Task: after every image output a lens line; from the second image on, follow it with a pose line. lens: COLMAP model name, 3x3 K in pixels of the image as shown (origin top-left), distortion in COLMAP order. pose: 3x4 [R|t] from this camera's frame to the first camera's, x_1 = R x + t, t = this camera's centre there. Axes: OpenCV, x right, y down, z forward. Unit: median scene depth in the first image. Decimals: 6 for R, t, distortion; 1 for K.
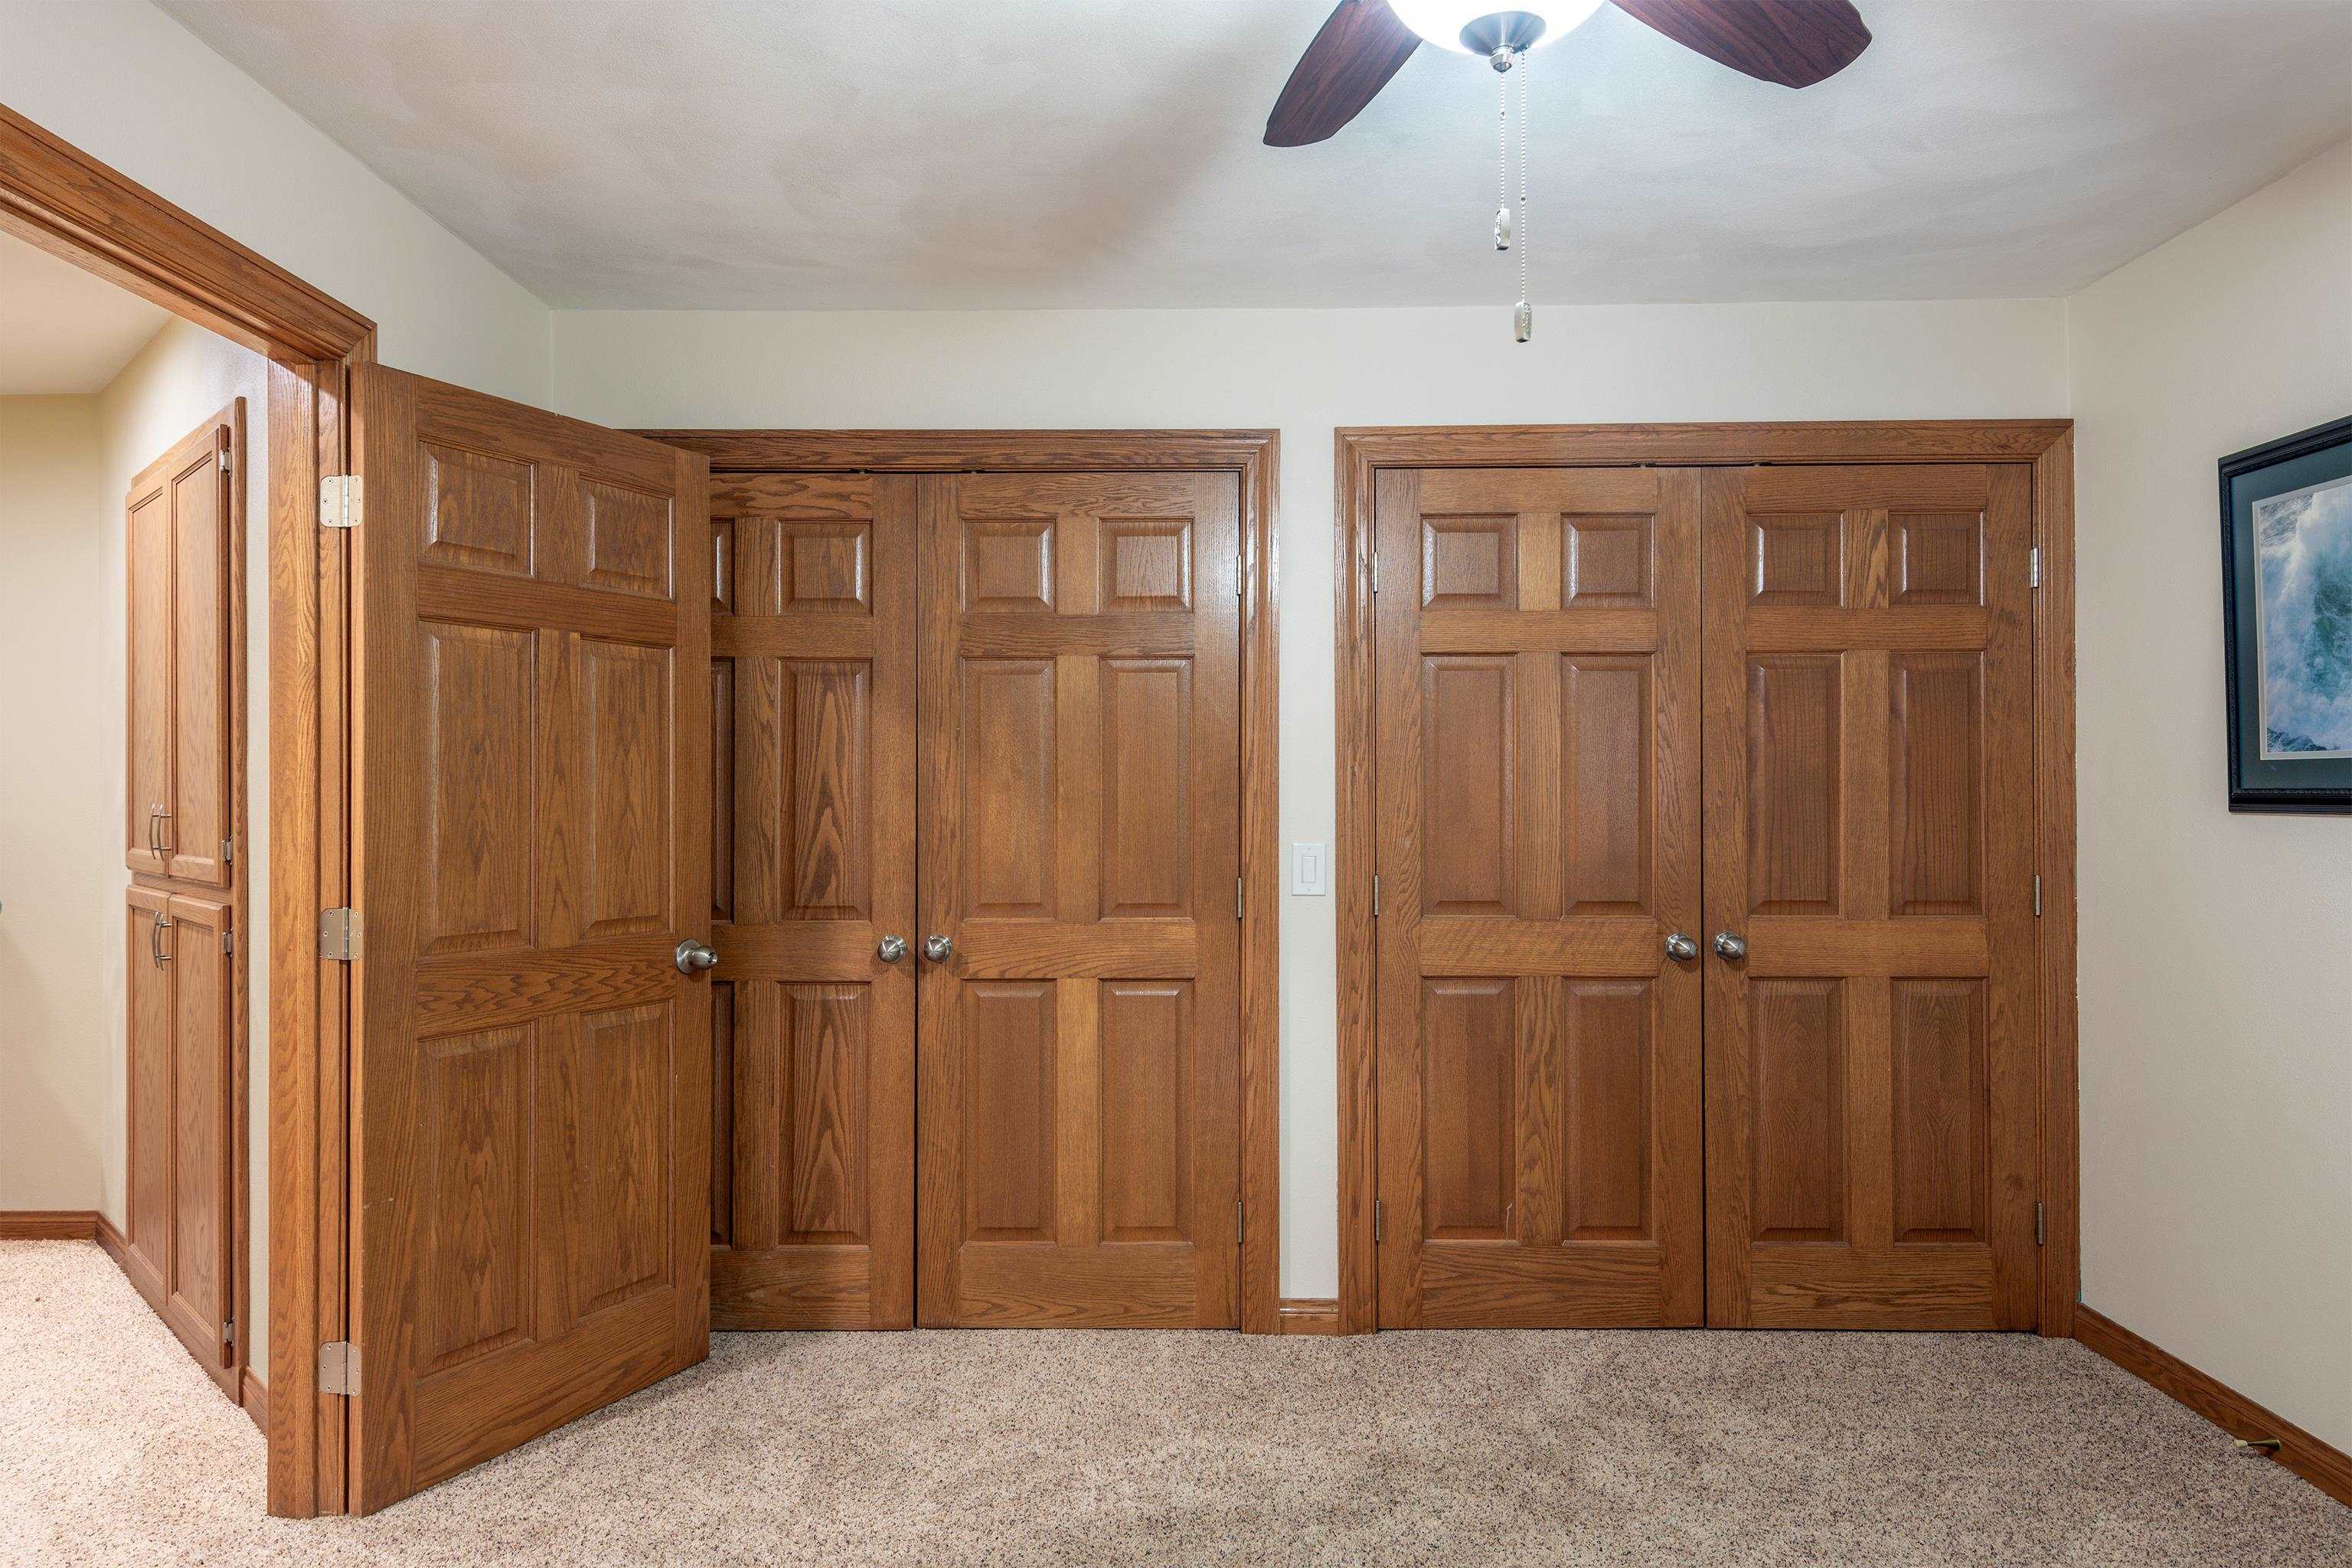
lens RADIAL K [[1435.0, 0, 1181.3], [0, 1435.0, 783.2], [0, 0, 1]] dist [0.010638, -0.031192]
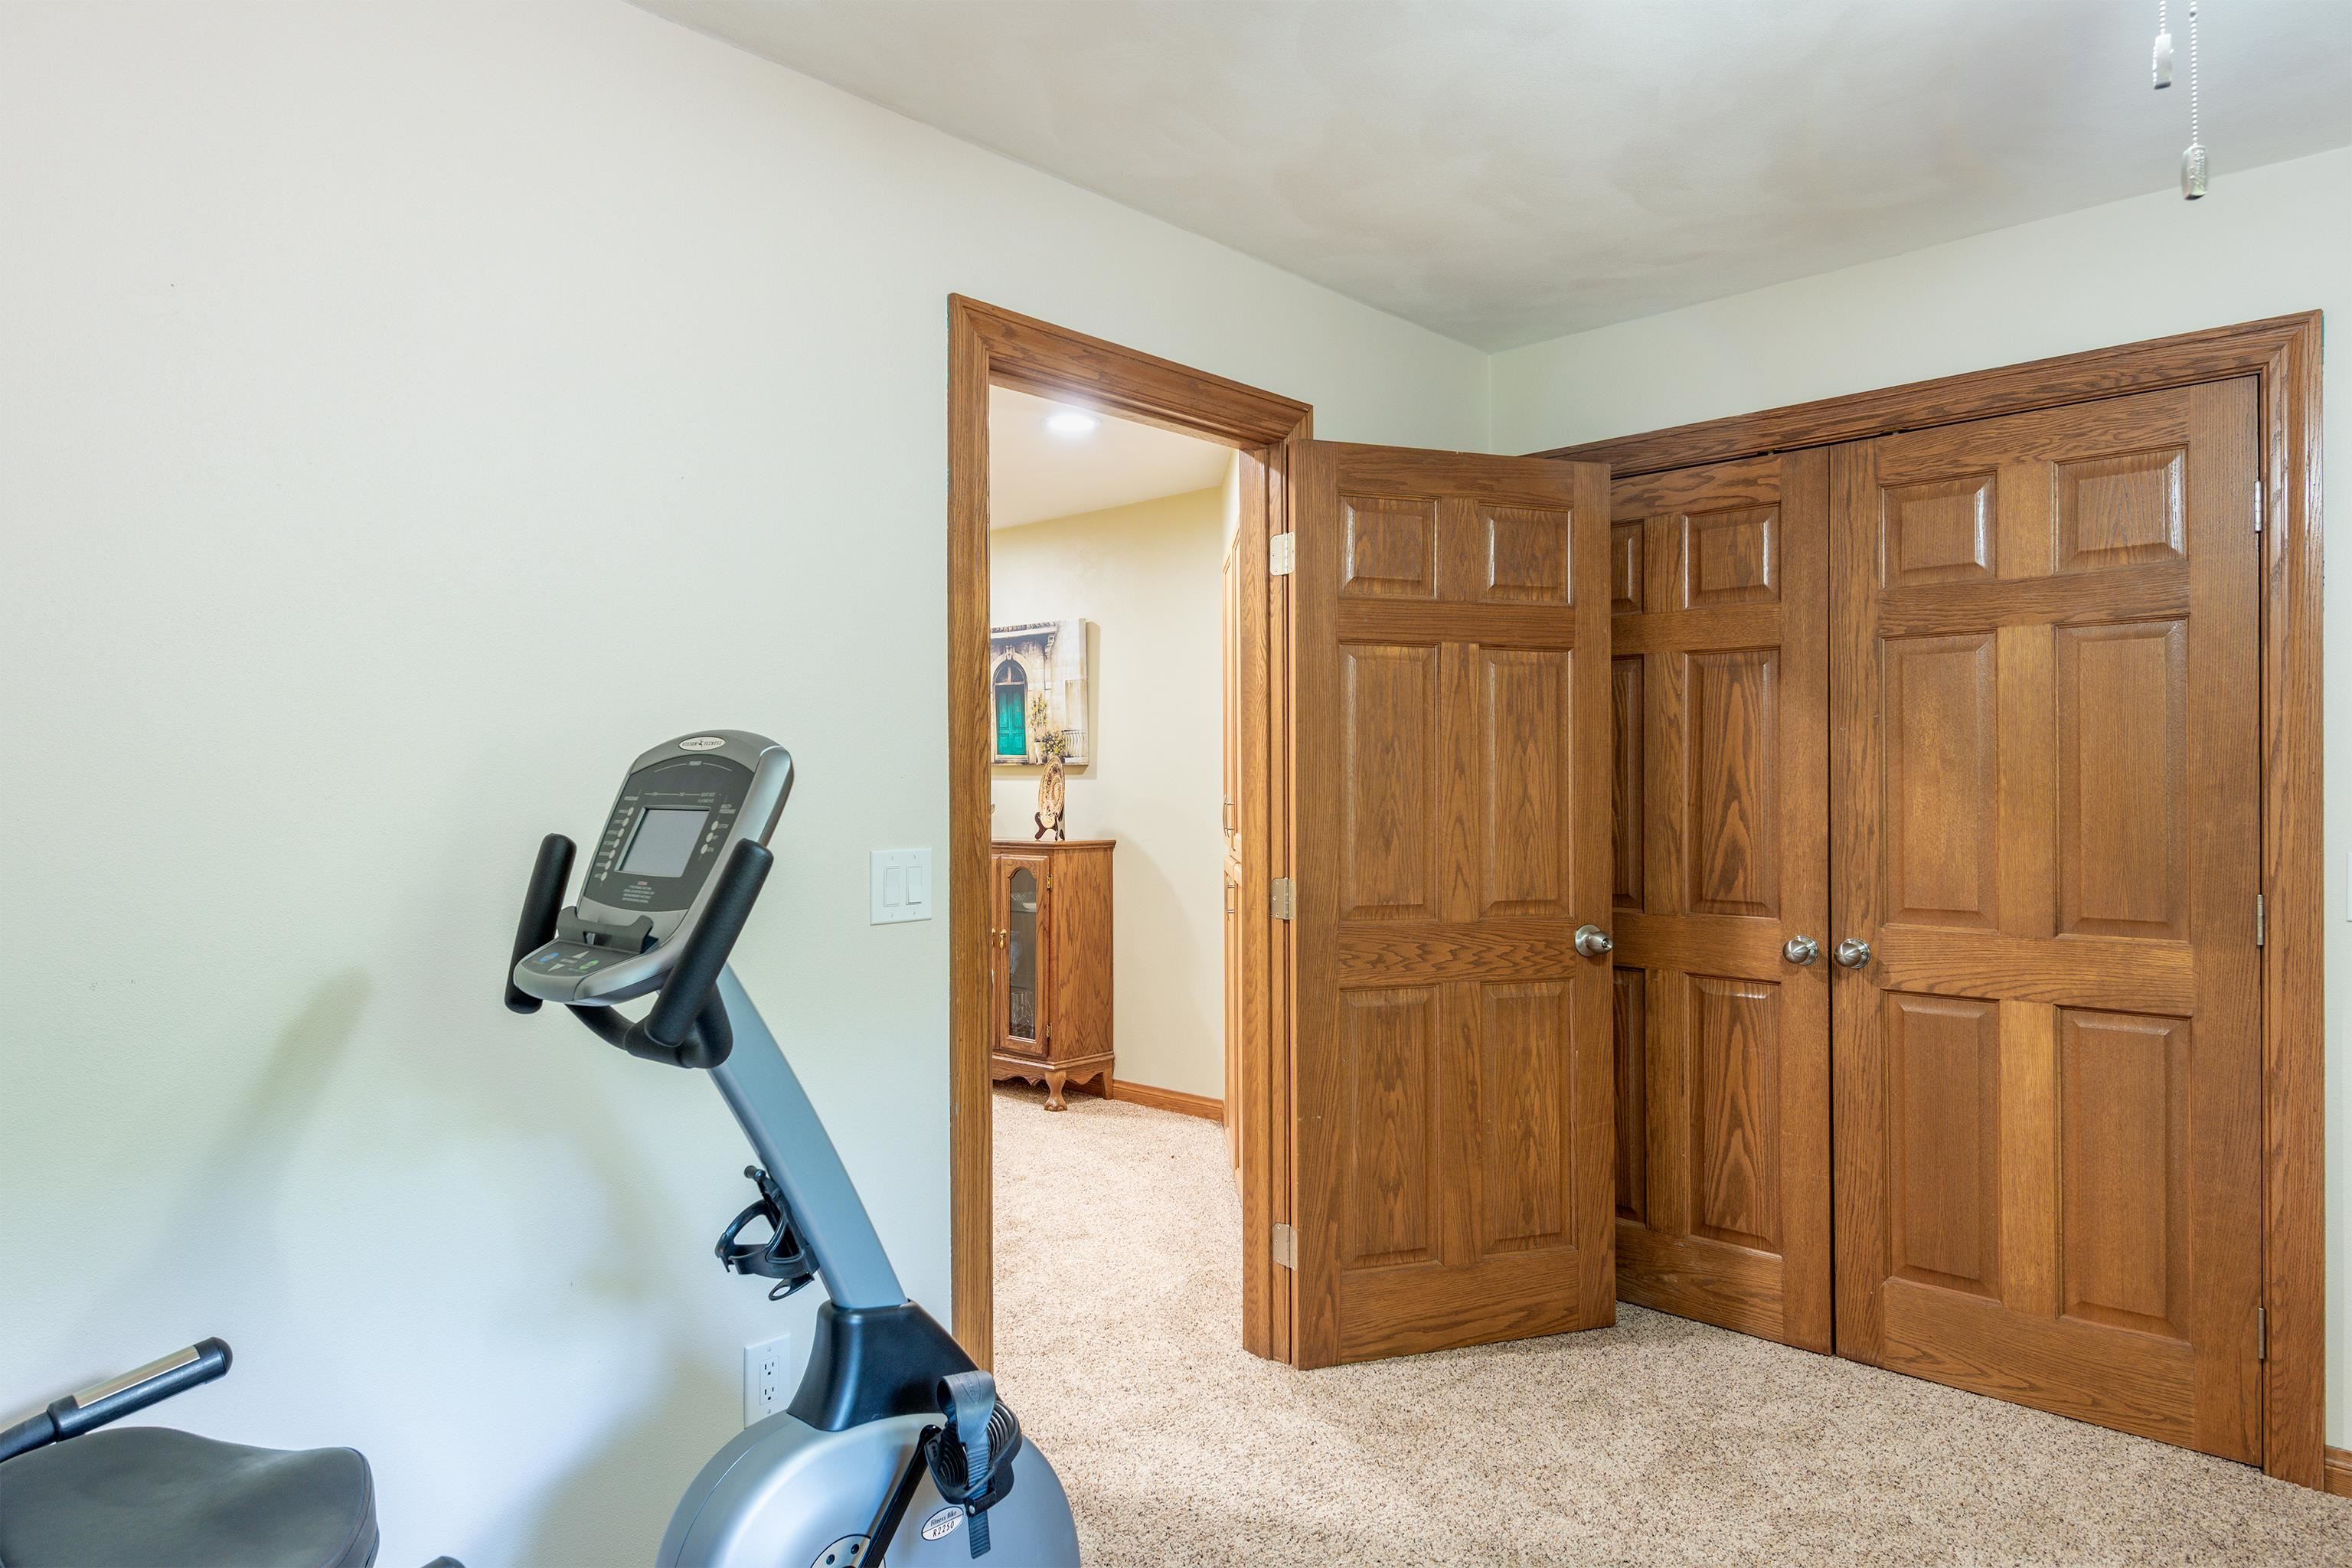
lens RADIAL K [[1435.0, 0, 1184.1], [0, 1435.0, 778.5], [0, 0, 1]] dist [0.010638, -0.031192]
pose [[0.706511, -0.003698, -0.707692, 0.202979], [0.005937, 0.999982, 0.000702, -0.001299], [0.707677, -0.004698, 0.706520, 0.042403]]
